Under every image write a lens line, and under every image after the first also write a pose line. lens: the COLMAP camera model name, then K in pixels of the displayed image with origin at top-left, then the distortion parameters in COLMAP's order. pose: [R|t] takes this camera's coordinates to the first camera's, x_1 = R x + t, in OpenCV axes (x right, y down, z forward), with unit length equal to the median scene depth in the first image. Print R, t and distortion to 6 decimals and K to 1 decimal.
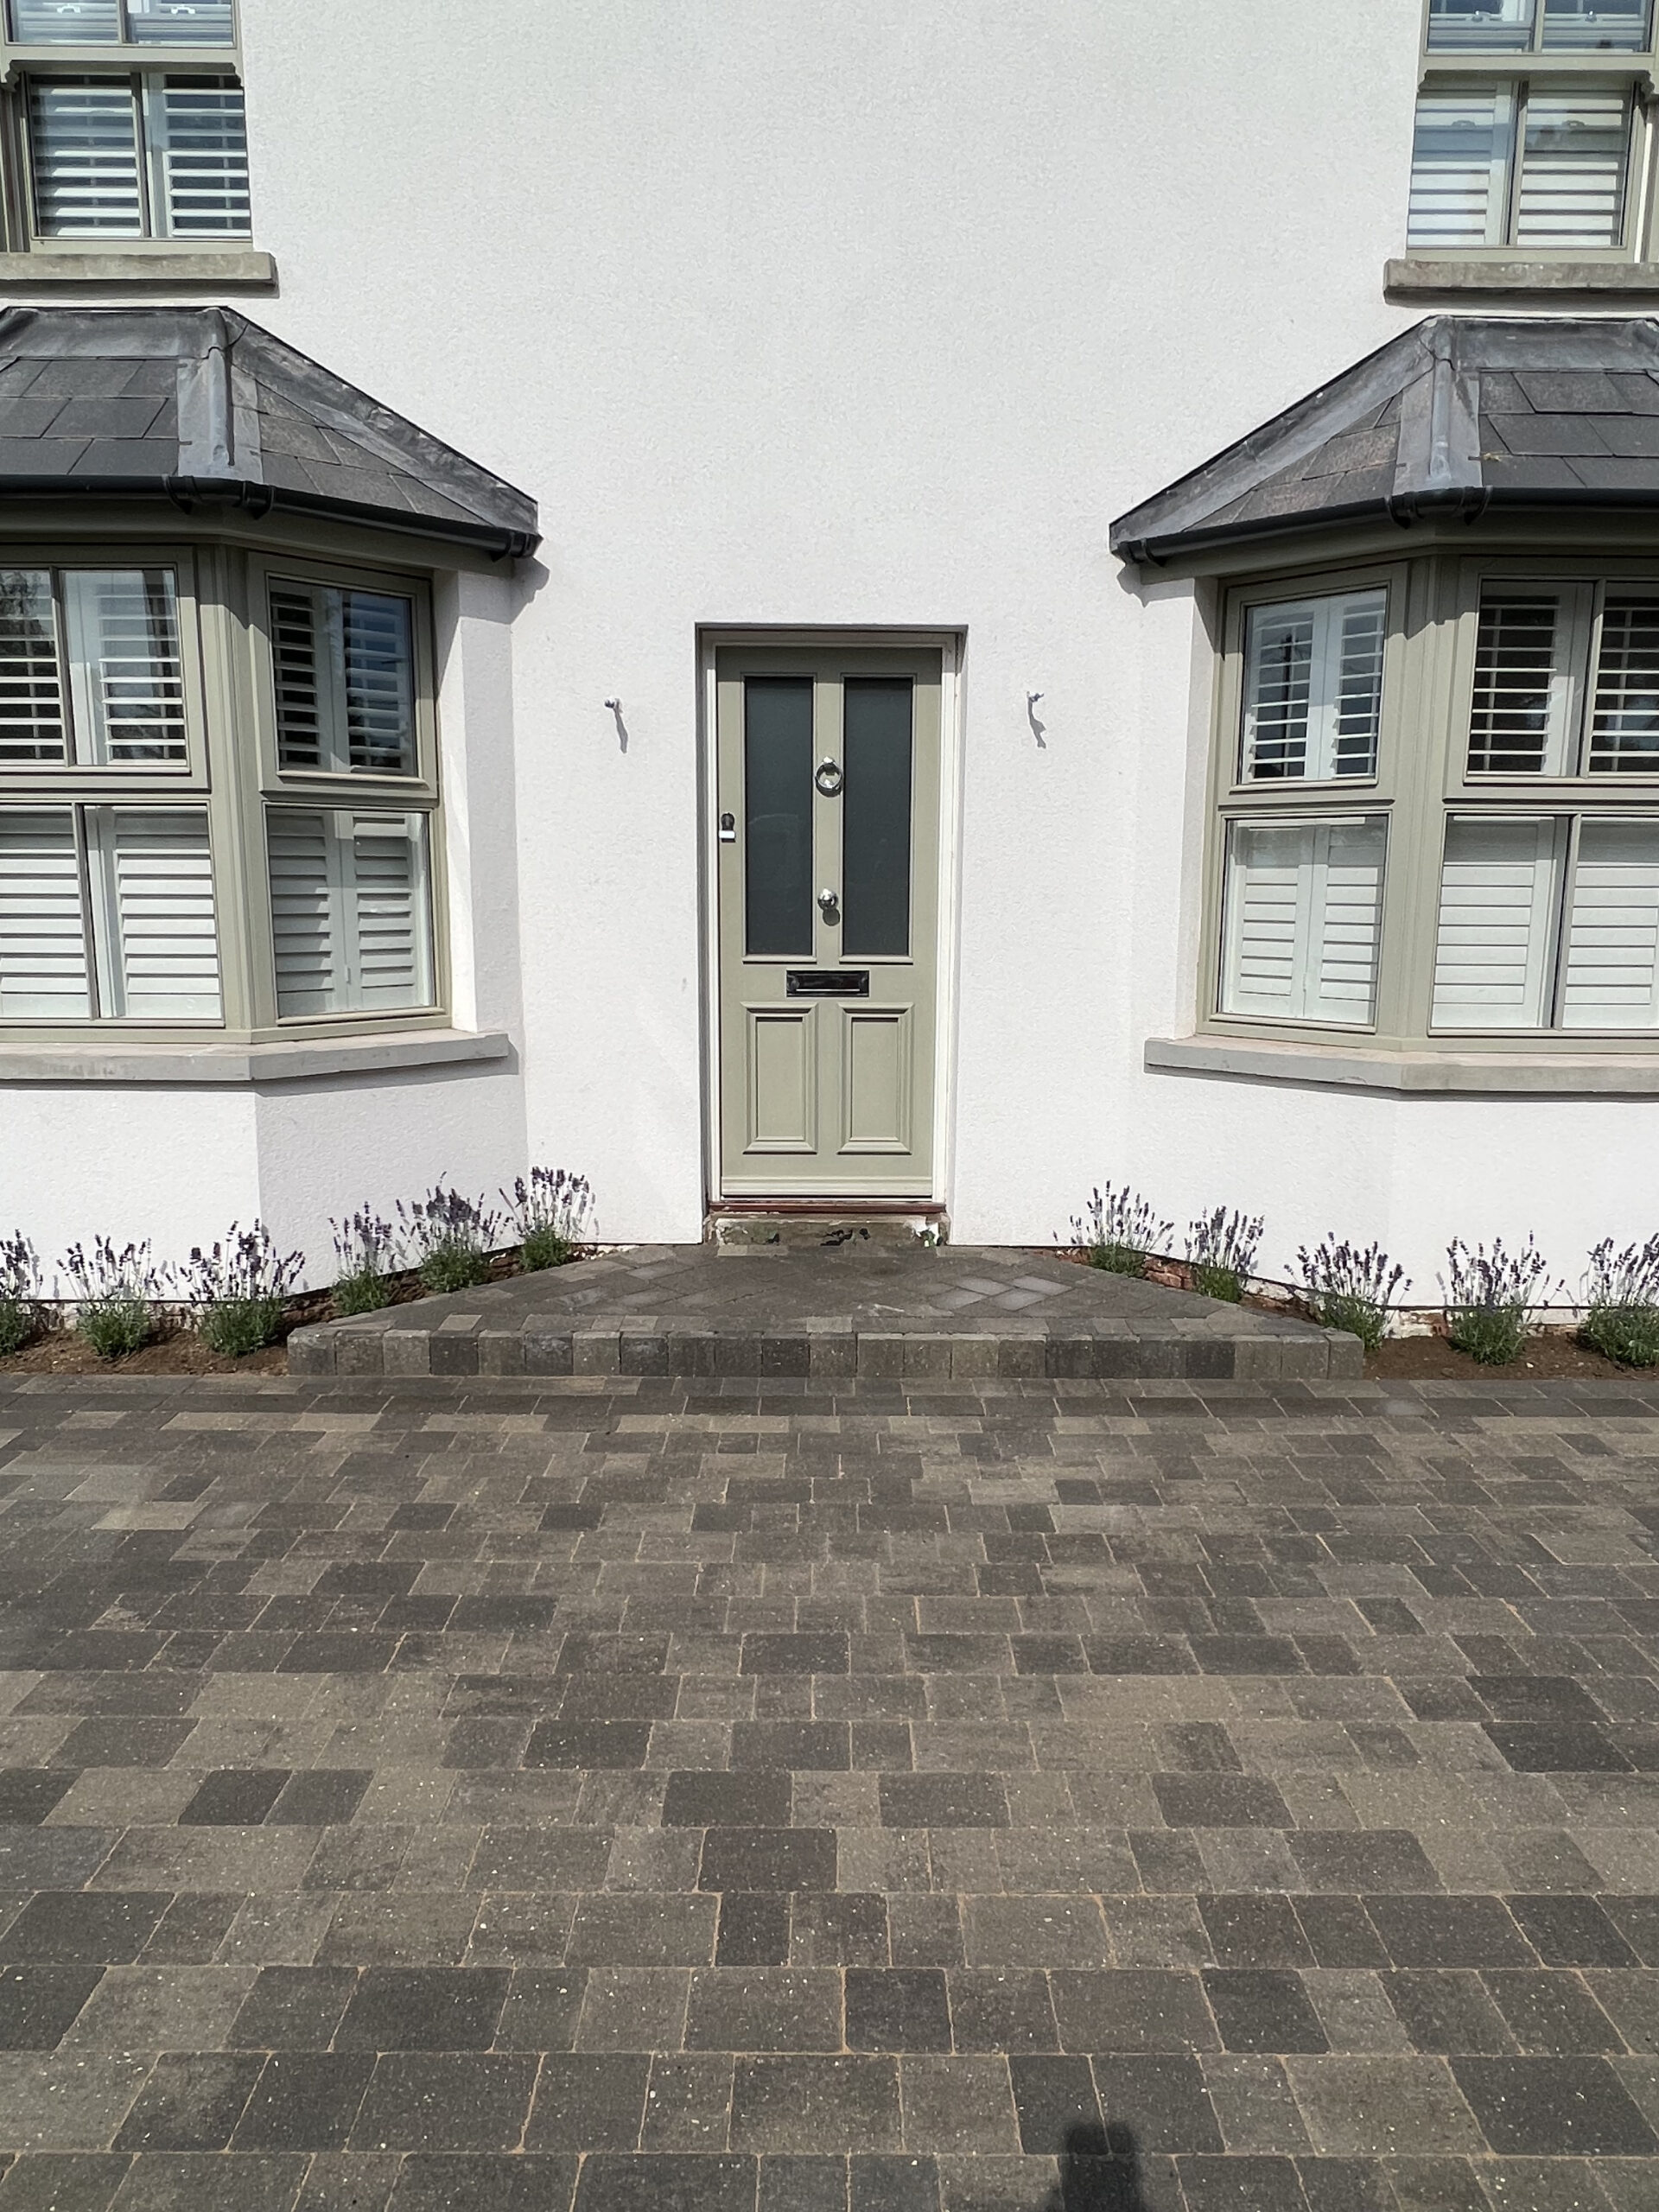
lens RADIAL K [[1369.2, 0, 829.5], [0, 1369.2, 1106.0], [0, 0, 1]] dist [-0.005157, -0.001170]
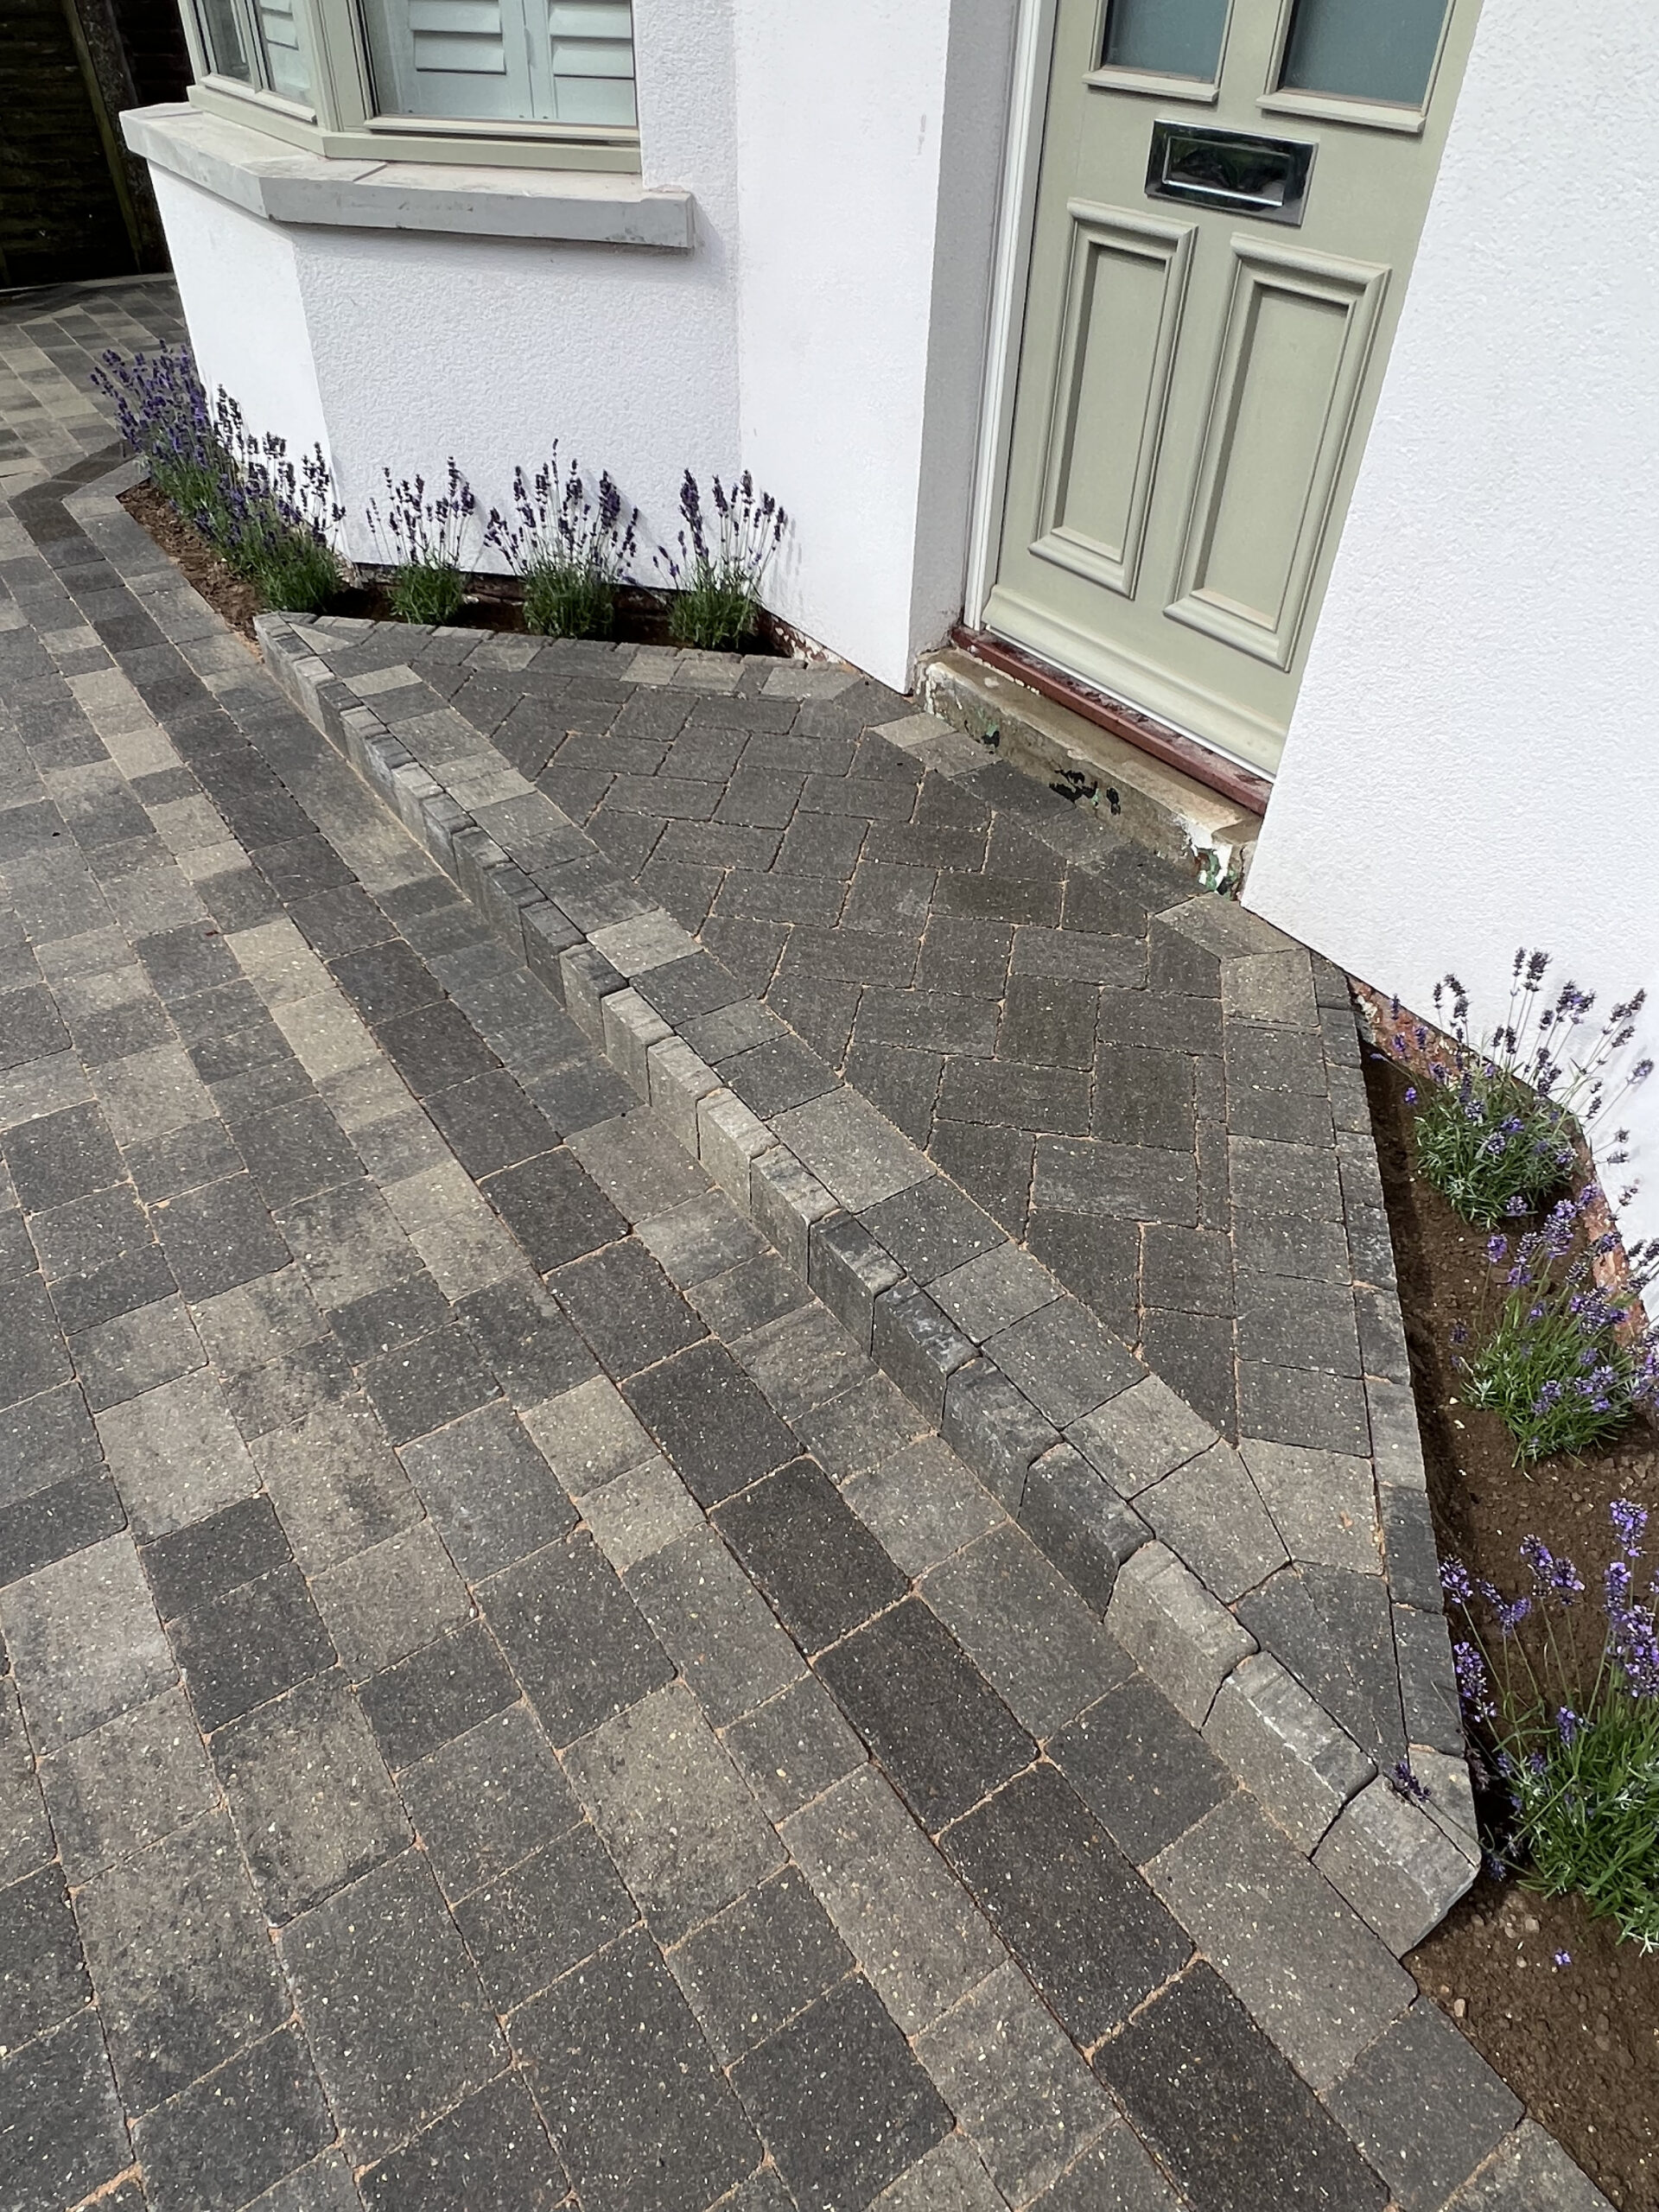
lens RADIAL K [[1369.2, 0, 829.5], [0, 1369.2, 1106.0], [0, 0, 1]] dist [-0.005157, -0.001170]
pose [[0.565291, 0.550356, -0.614454, 0.374855], [-0.157465, 0.803189, 0.574536, -0.094046], [0.809723, -0.228025, 0.540698, 0.733744]]
